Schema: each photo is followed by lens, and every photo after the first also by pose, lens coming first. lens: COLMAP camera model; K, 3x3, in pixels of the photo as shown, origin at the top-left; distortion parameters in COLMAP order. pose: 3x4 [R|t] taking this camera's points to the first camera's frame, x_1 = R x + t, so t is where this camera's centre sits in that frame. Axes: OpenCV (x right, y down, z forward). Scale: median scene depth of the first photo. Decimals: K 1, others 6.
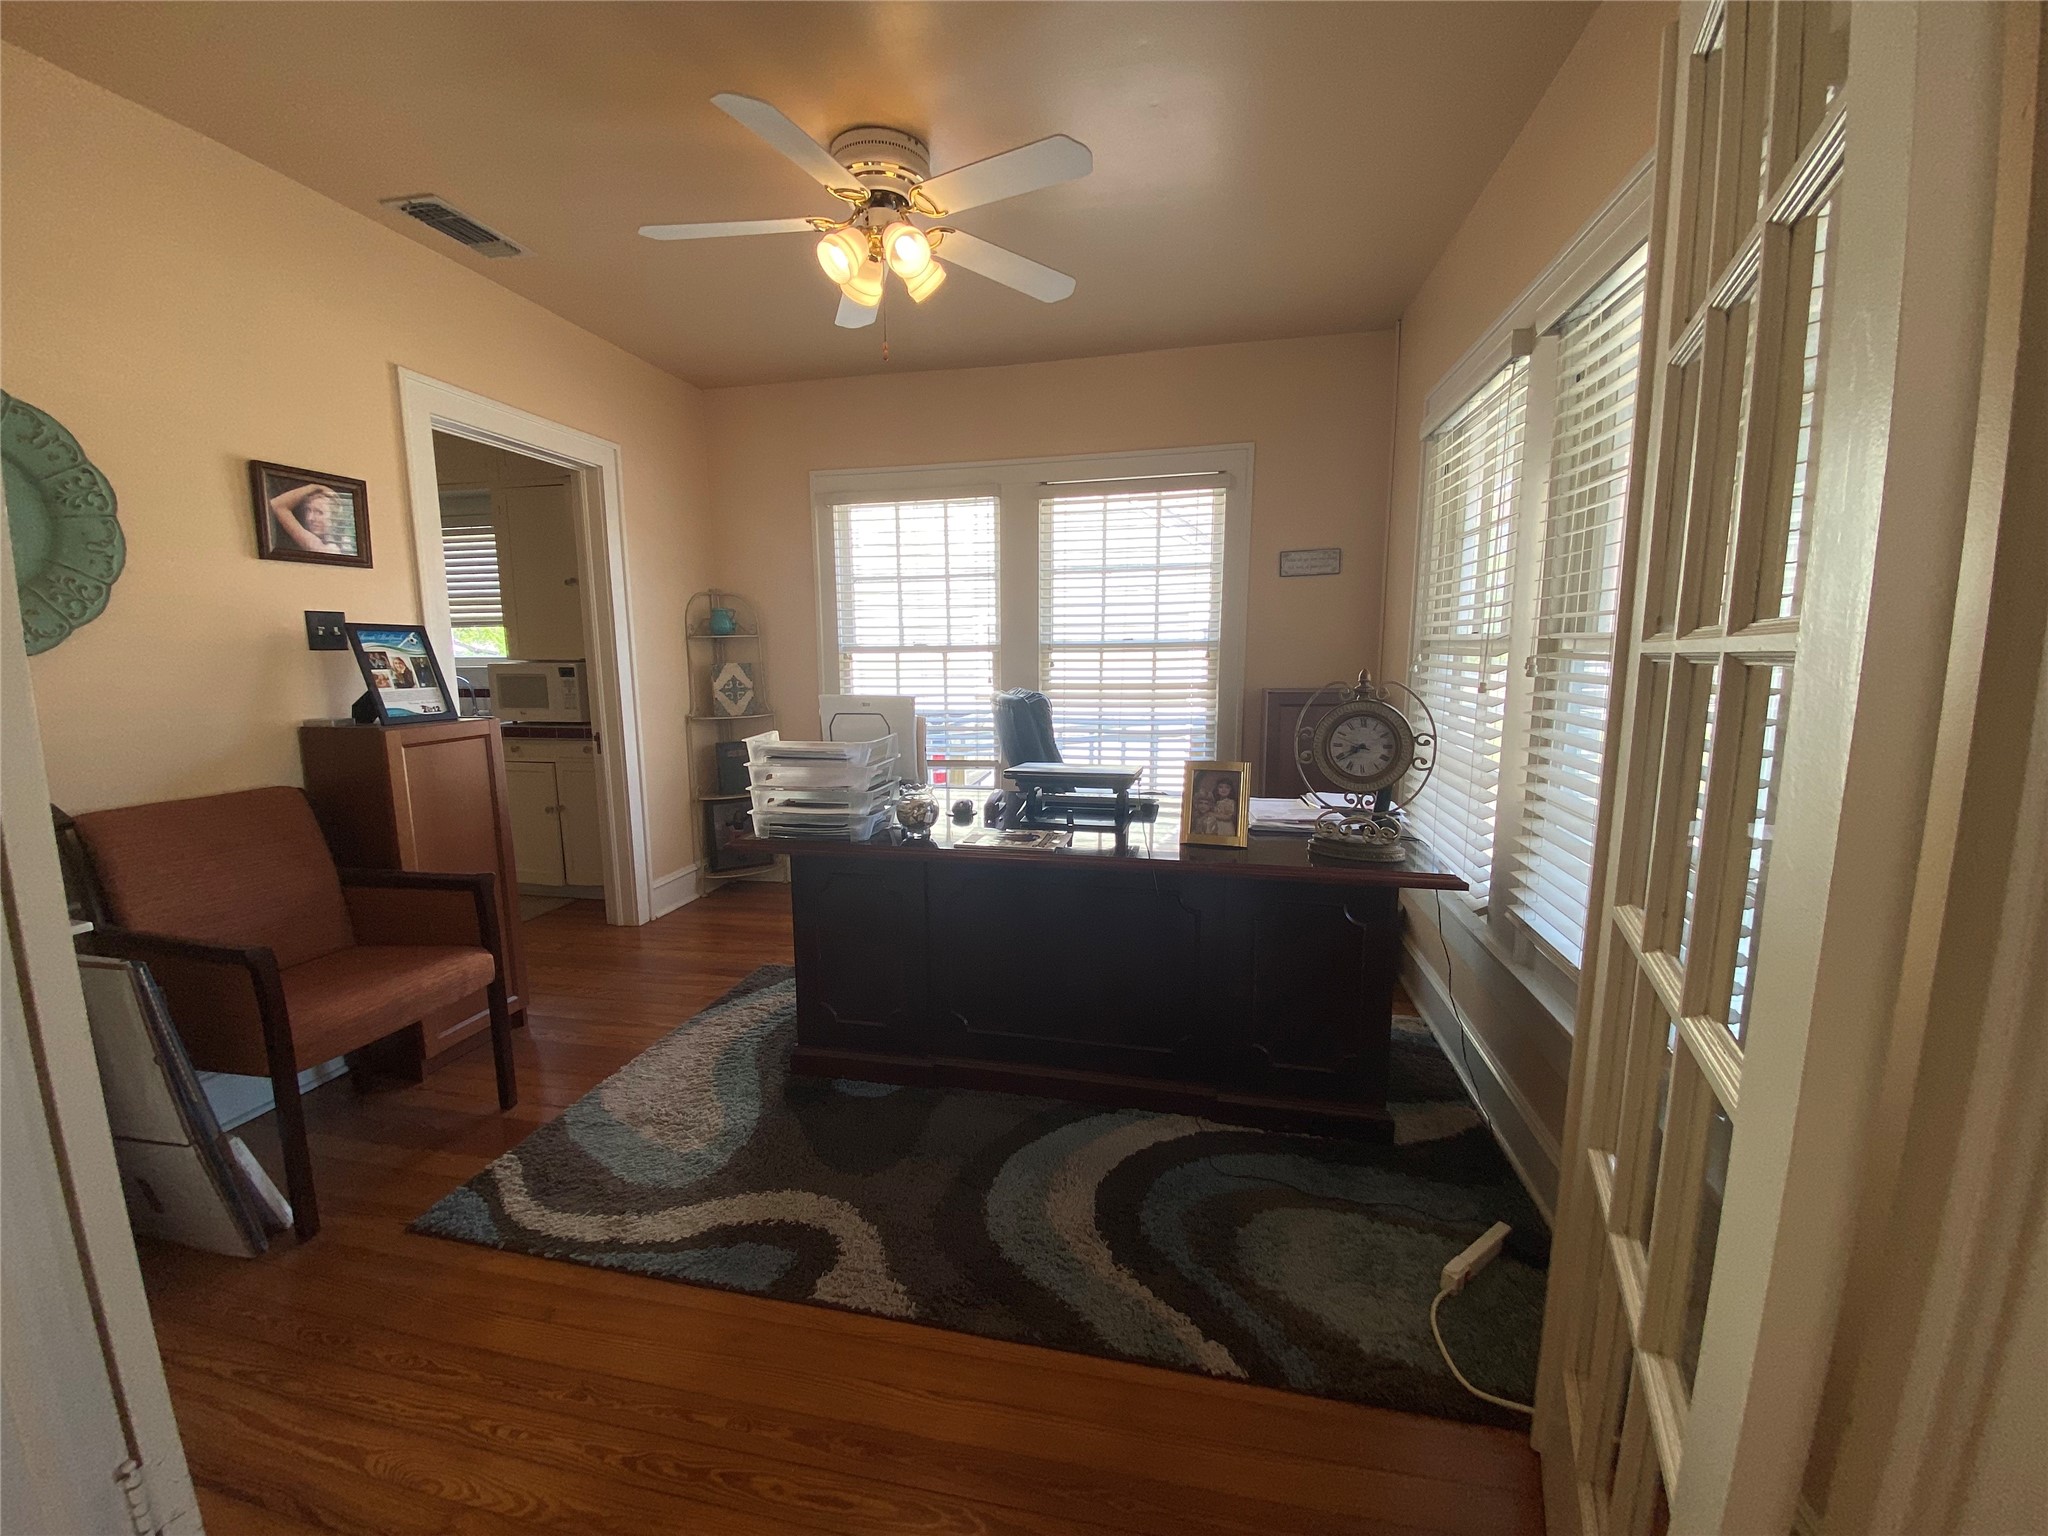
lens RADIAL K [[833.0, 0, 1028.4], [0, 833.0, 773.9], [0, 0, 1]] dist [0.002212, -0.012629]
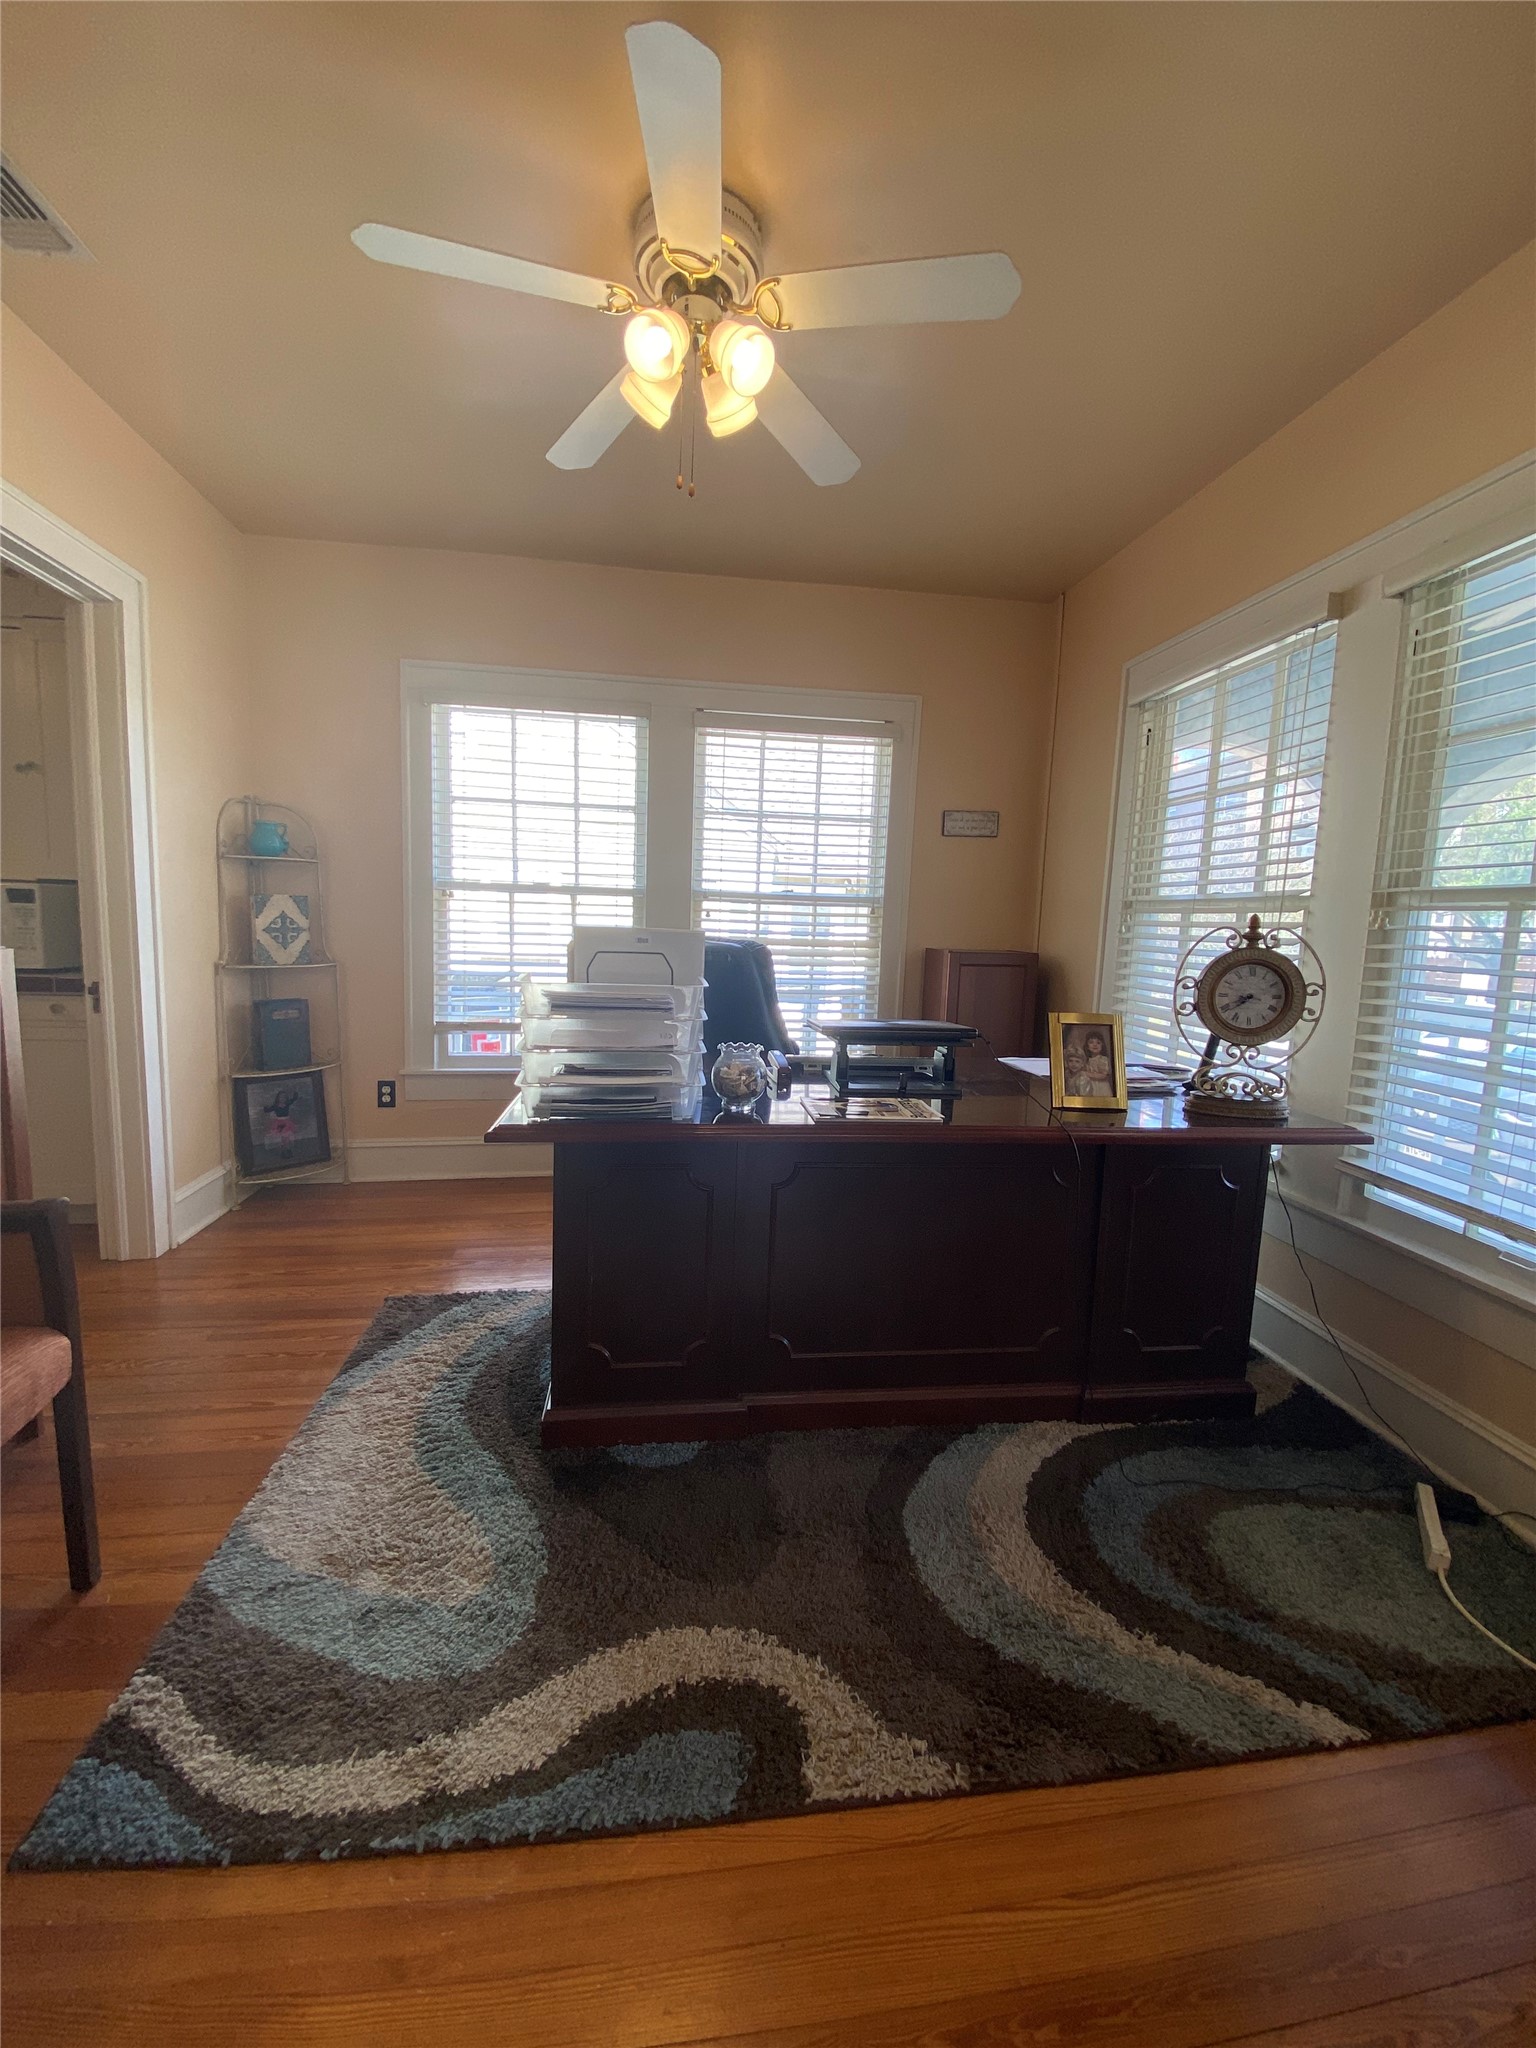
lens RADIAL K [[833.0, 0, 766.6], [0, 833.0, 1026.5], [0, 0, 1]] dist [0.002212, -0.012629]
pose [[0.938474, -0.000561, 0.345349, -0.400742], [0.009975, 0.999625, -0.025483, 0.017800], [-0.345205, 0.027360, 0.938128, 0.283860]]
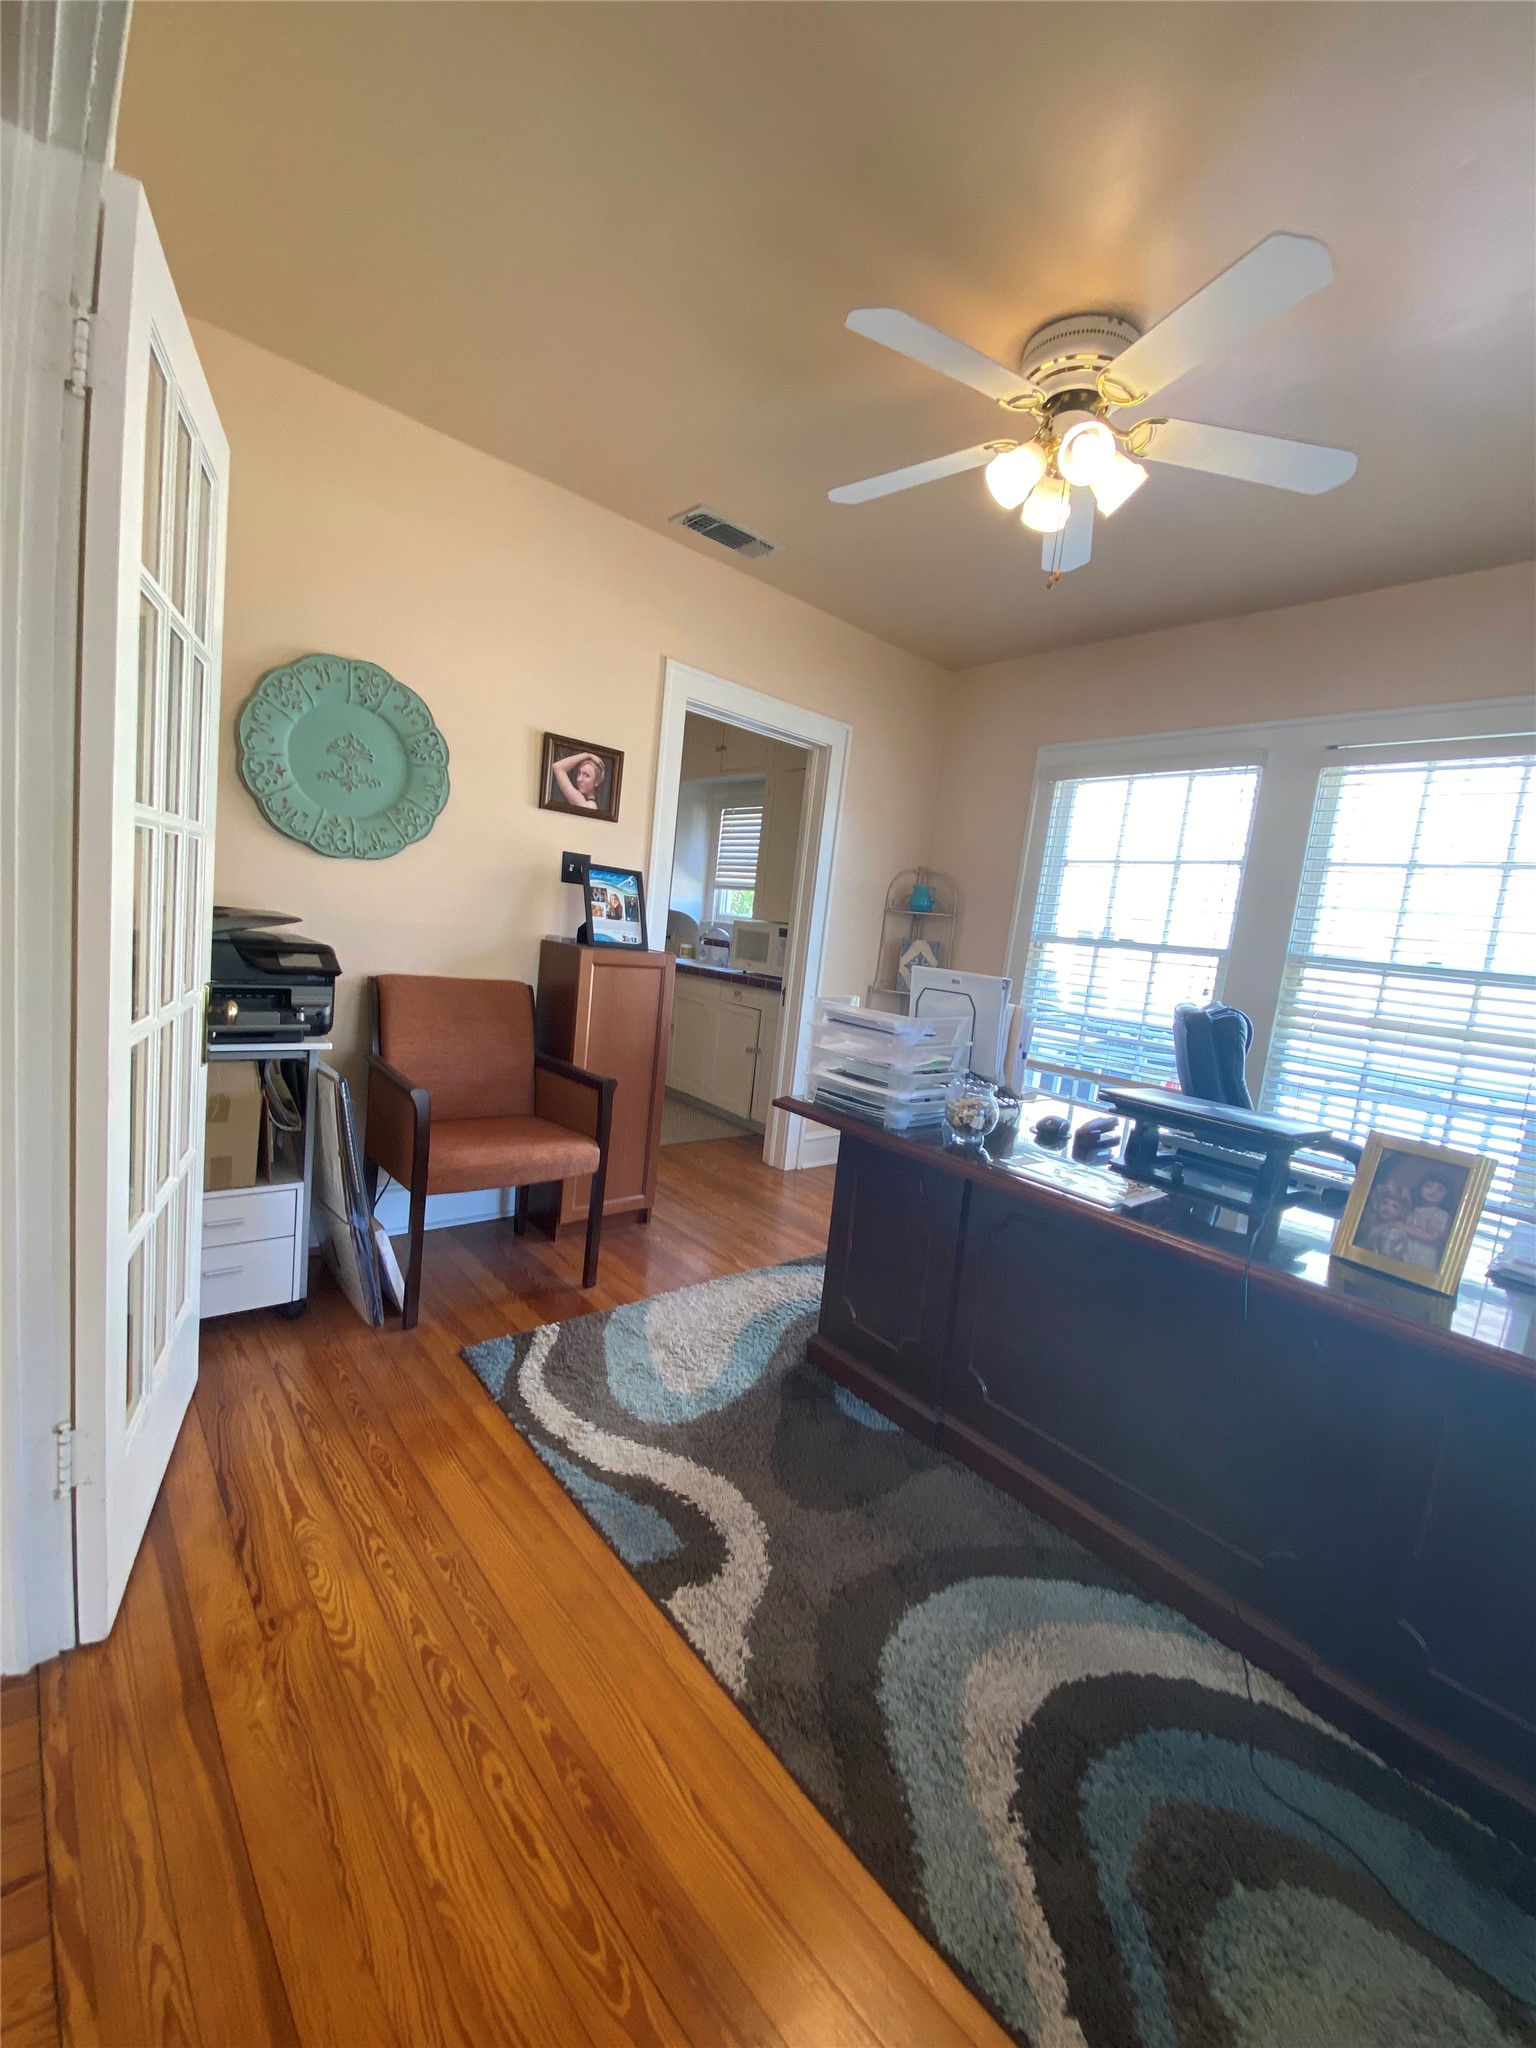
lens RADIAL K [[833.0, 0, 760.5], [0, 833.0, 1023.8], [0, 0, 1]] dist [0.002212, -0.012629]
pose [[0.782468, 0.163193, -0.600925, 0.196372], [-0.200155, 0.979749, 0.005446, -0.004316], [0.589645, 0.116017, 0.799287, 0.209780]]
